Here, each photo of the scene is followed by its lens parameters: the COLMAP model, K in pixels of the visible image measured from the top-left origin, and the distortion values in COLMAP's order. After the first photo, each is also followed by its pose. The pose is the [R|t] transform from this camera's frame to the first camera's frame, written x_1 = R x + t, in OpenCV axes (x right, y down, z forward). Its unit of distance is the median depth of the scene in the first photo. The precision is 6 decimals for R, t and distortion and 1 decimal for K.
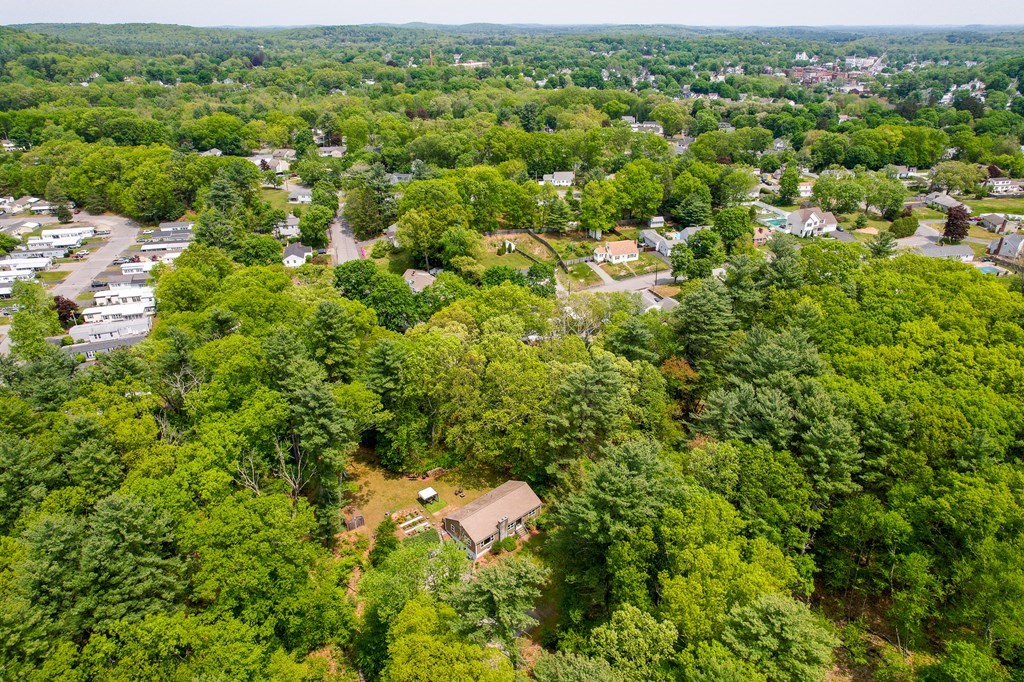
lens RADIAL K [[698.9, 0, 512.0], [0, 698.9, 341.0], [0, 0, 1]] dist [-0.003845, -0.001689]
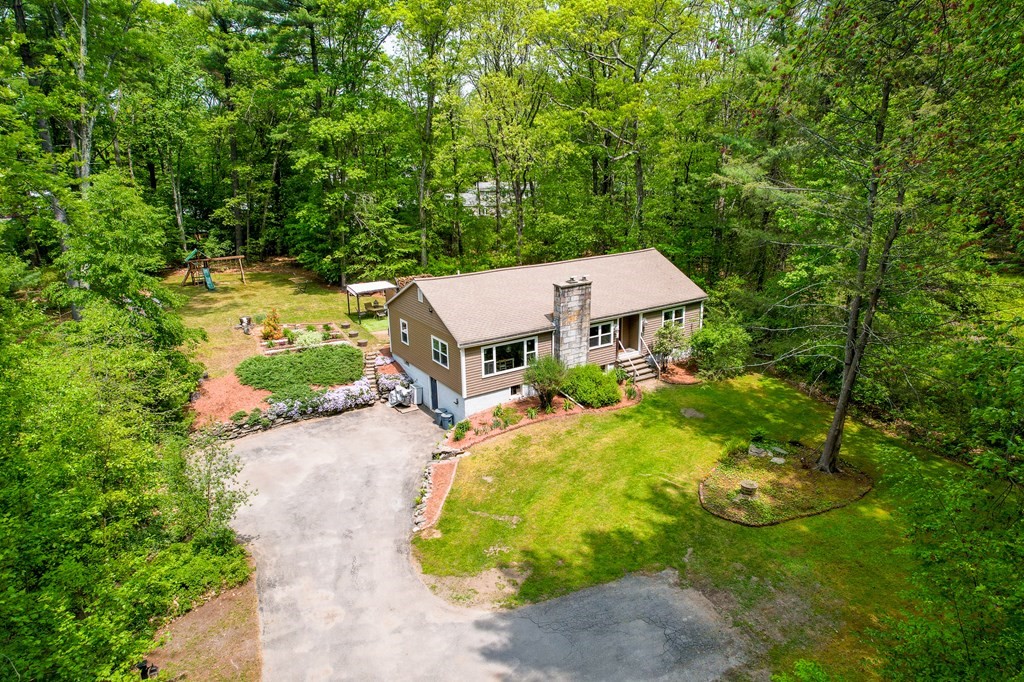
lens RADIAL K [[663.1, 0, 512.0], [0, 663.1, 341.0], [0, 0, 1]] dist [-0.017894, -0.003040]
pose [[0.986942, 0.036834, -0.156807, 0.004452], [-0.063609, 0.983504, -0.169334, 0.306992], [0.147983, 0.177098, 0.973004, 0.706123]]
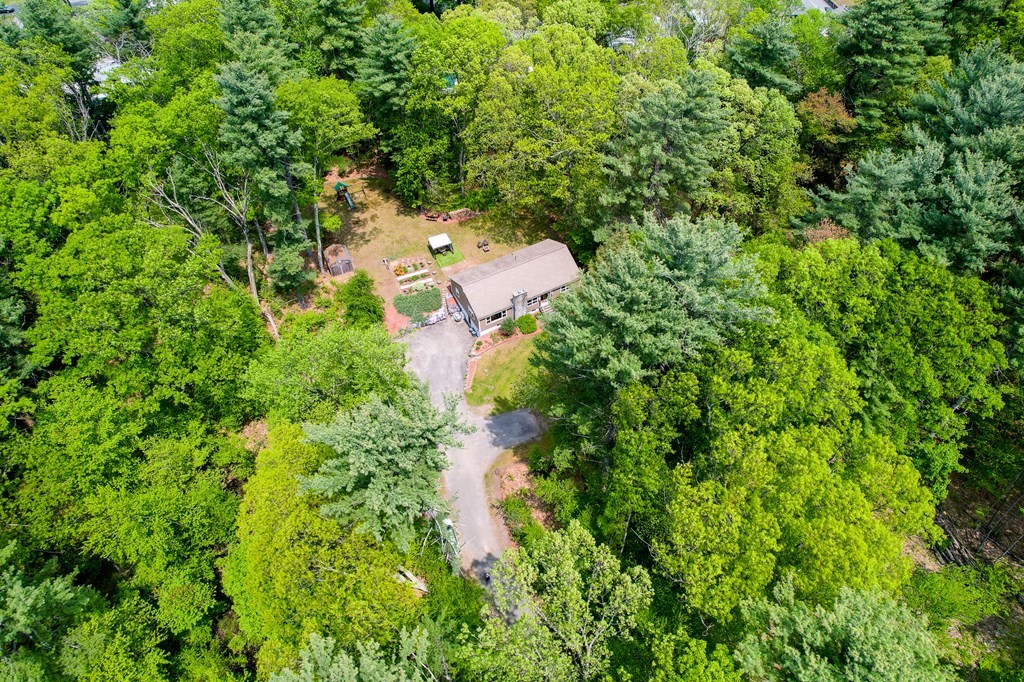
lens RADIAL K [[663.1, 0, 512.0], [0, 663.1, 341.0], [0, 0, 1]] dist [-0.017894, -0.003040]
pose [[0.973799, 0.162156, -0.159438, 0.093787], [-0.087707, 0.914668, 0.394575, 0.023658], [0.209816, -0.370253, 0.904925, 0.323259]]
